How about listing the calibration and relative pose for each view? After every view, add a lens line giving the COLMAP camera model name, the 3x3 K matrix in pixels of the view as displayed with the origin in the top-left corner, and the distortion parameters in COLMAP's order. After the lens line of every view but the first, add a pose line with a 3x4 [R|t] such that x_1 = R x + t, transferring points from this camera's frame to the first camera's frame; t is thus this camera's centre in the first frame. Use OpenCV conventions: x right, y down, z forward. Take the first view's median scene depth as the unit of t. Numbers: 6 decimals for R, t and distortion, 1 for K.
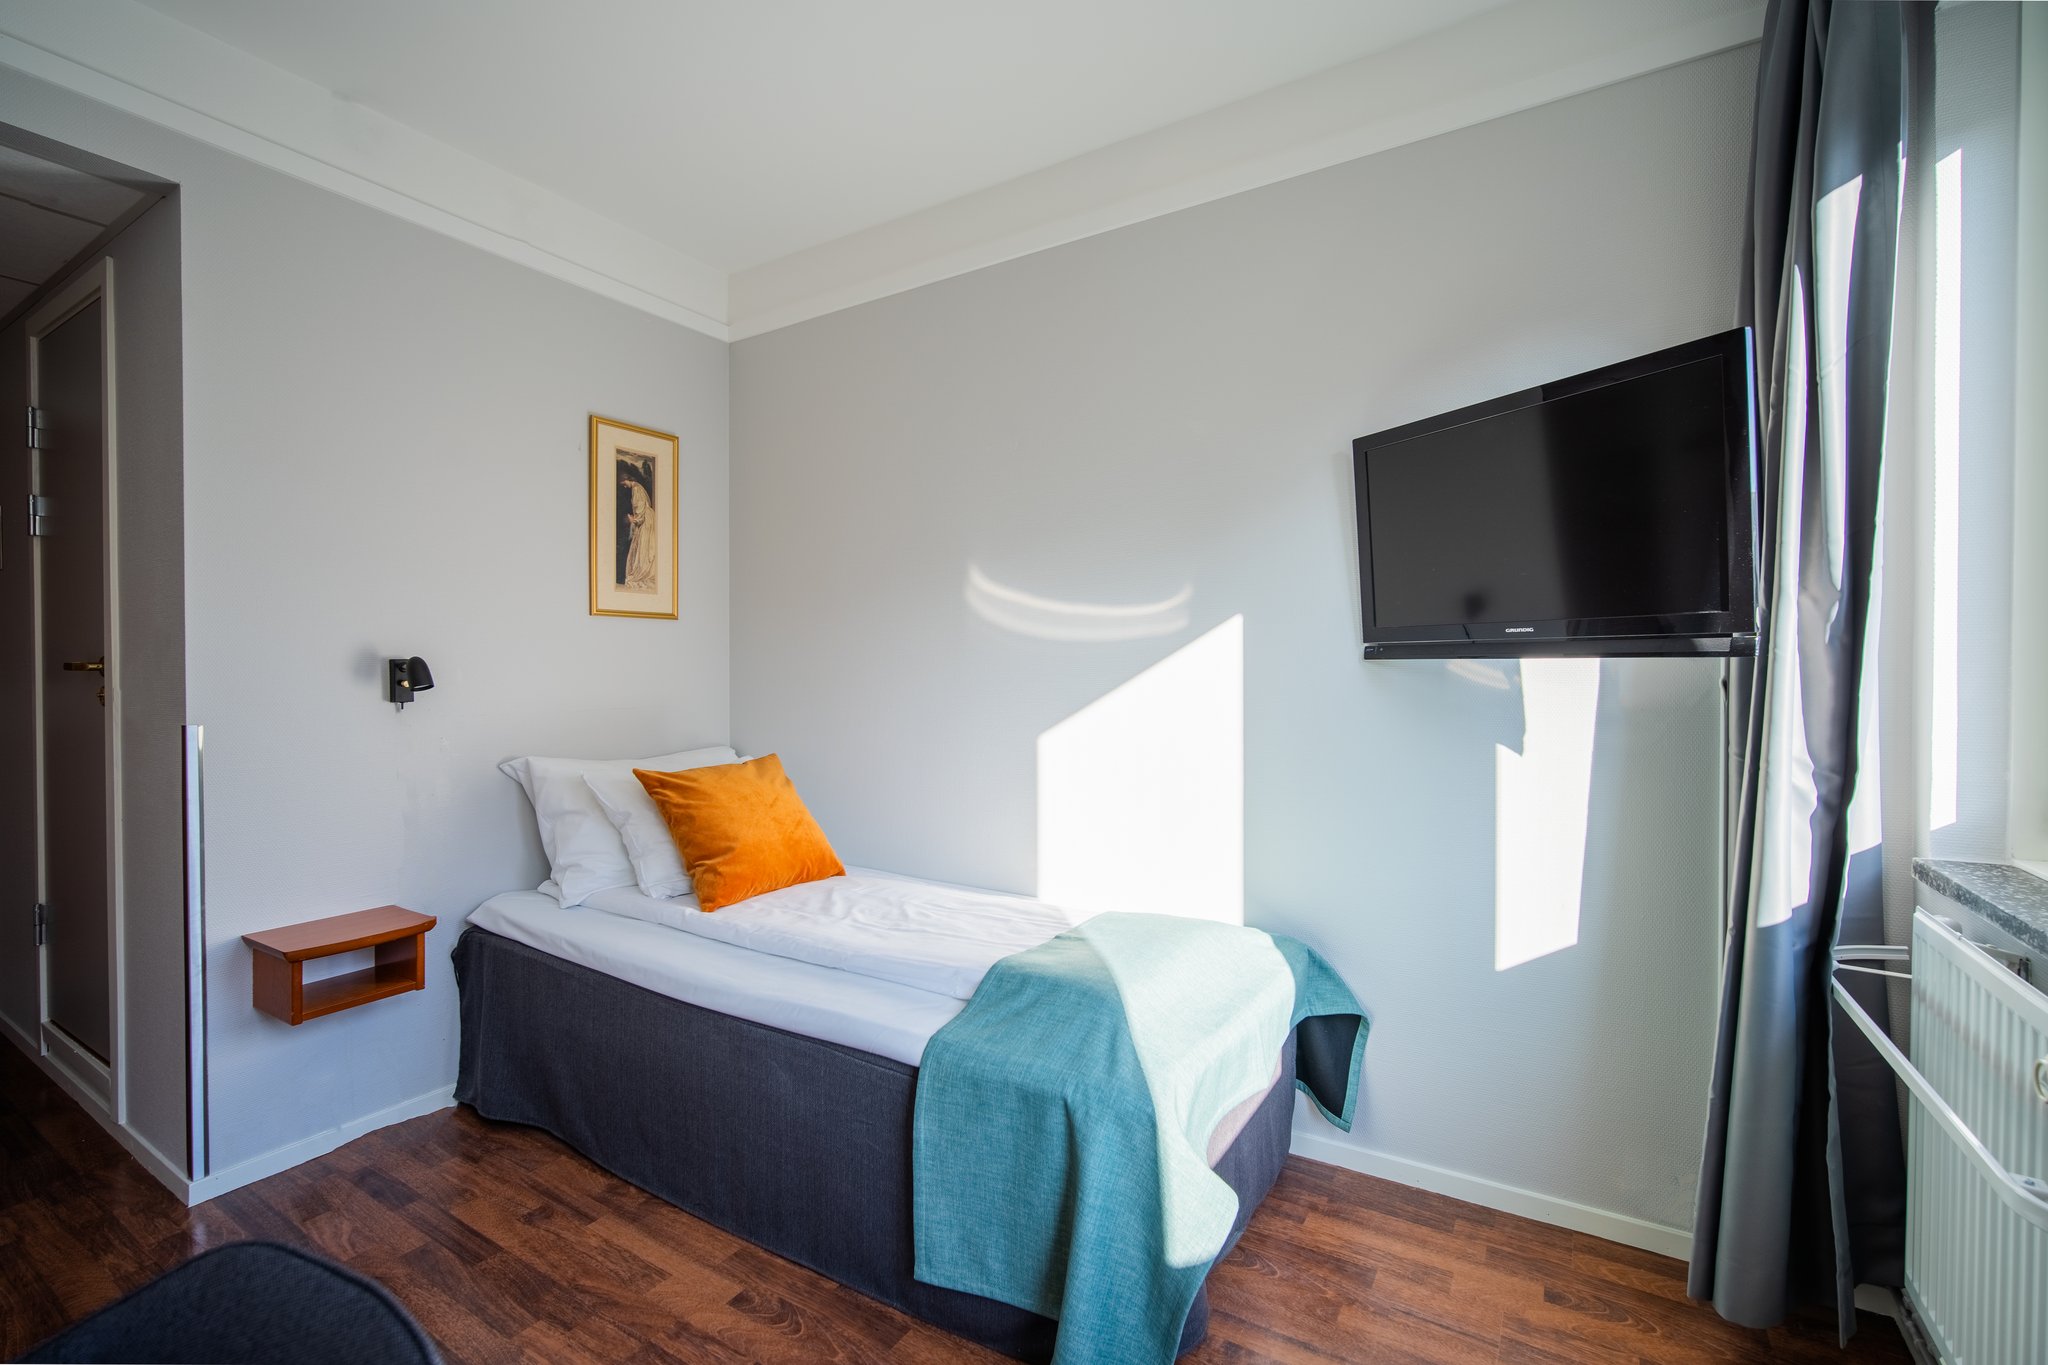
lens RADIAL K [[895.0, 0, 1022.8], [0, 895.0, 682.6], [0, 0, 1]] dist [-0.009713, 0.000865]
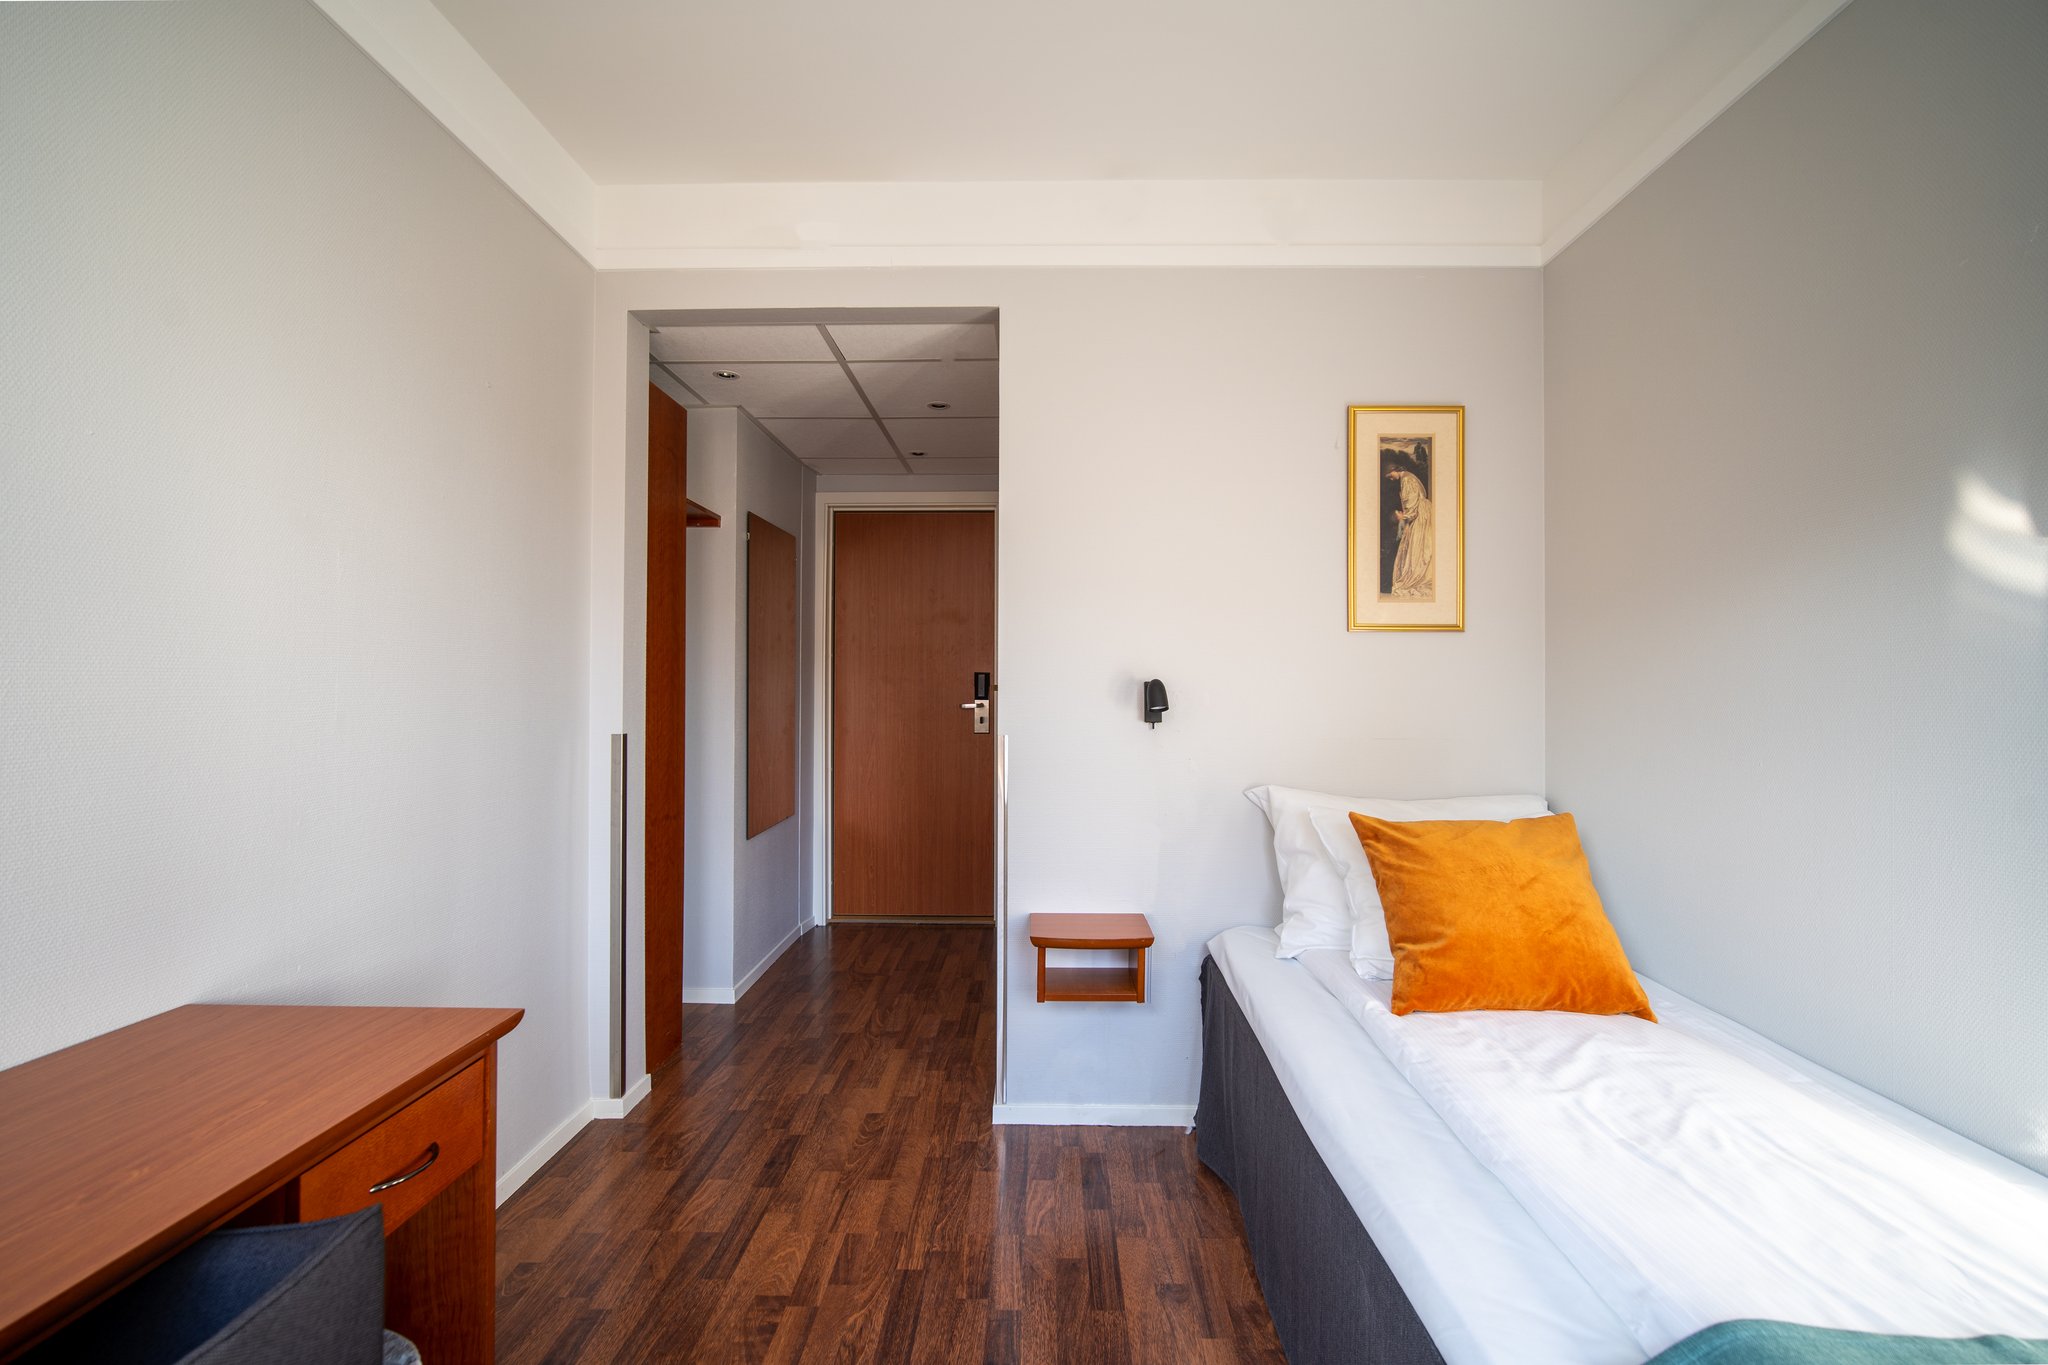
lens RADIAL K [[895.0, 0, 1027.4], [0, 895.0, 683.2], [0, 0, 1]] dist [-0.009713, 0.000865]
pose [[0.506470, -0.004593, -0.862245, 0.137179], [-0.019906, 0.999657, -0.017018, -0.003391], [0.862028, 0.025783, 0.506205, 0.327894]]
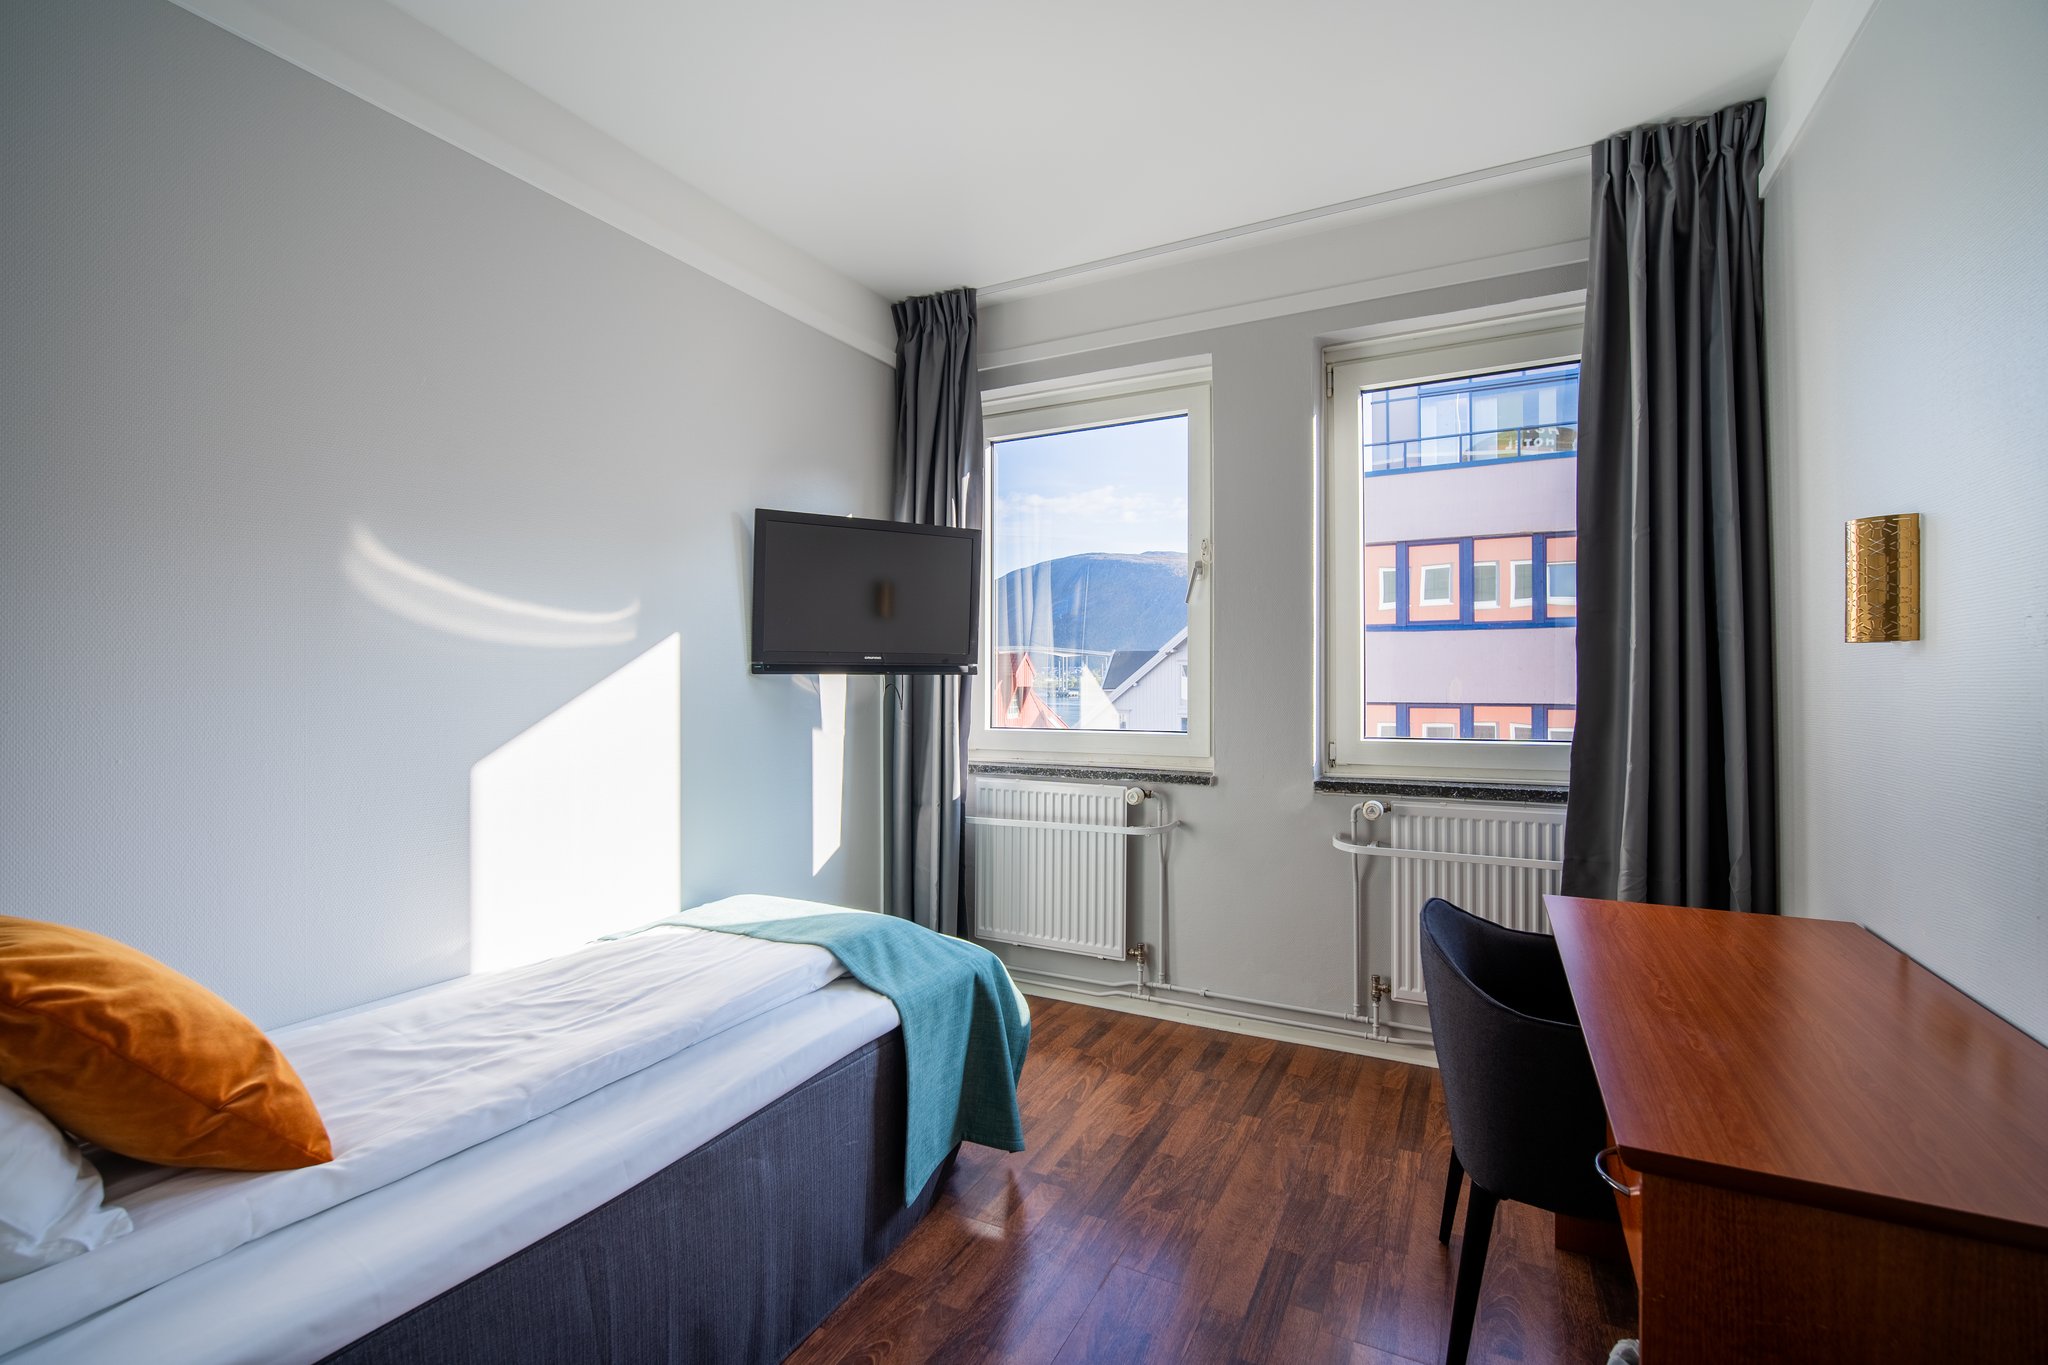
lens RADIAL K [[895.0, 0, 1043.6], [0, 895.0, 666.0], [0, 0, 1]] dist [-0.009713, 0.000865]
pose [[-0.095103, 0.015873, 0.995341, -0.864935], [0.013505, 0.999801, -0.014654, -0.009693], [-0.995376, 0.012048, -0.095299, 0.615978]]
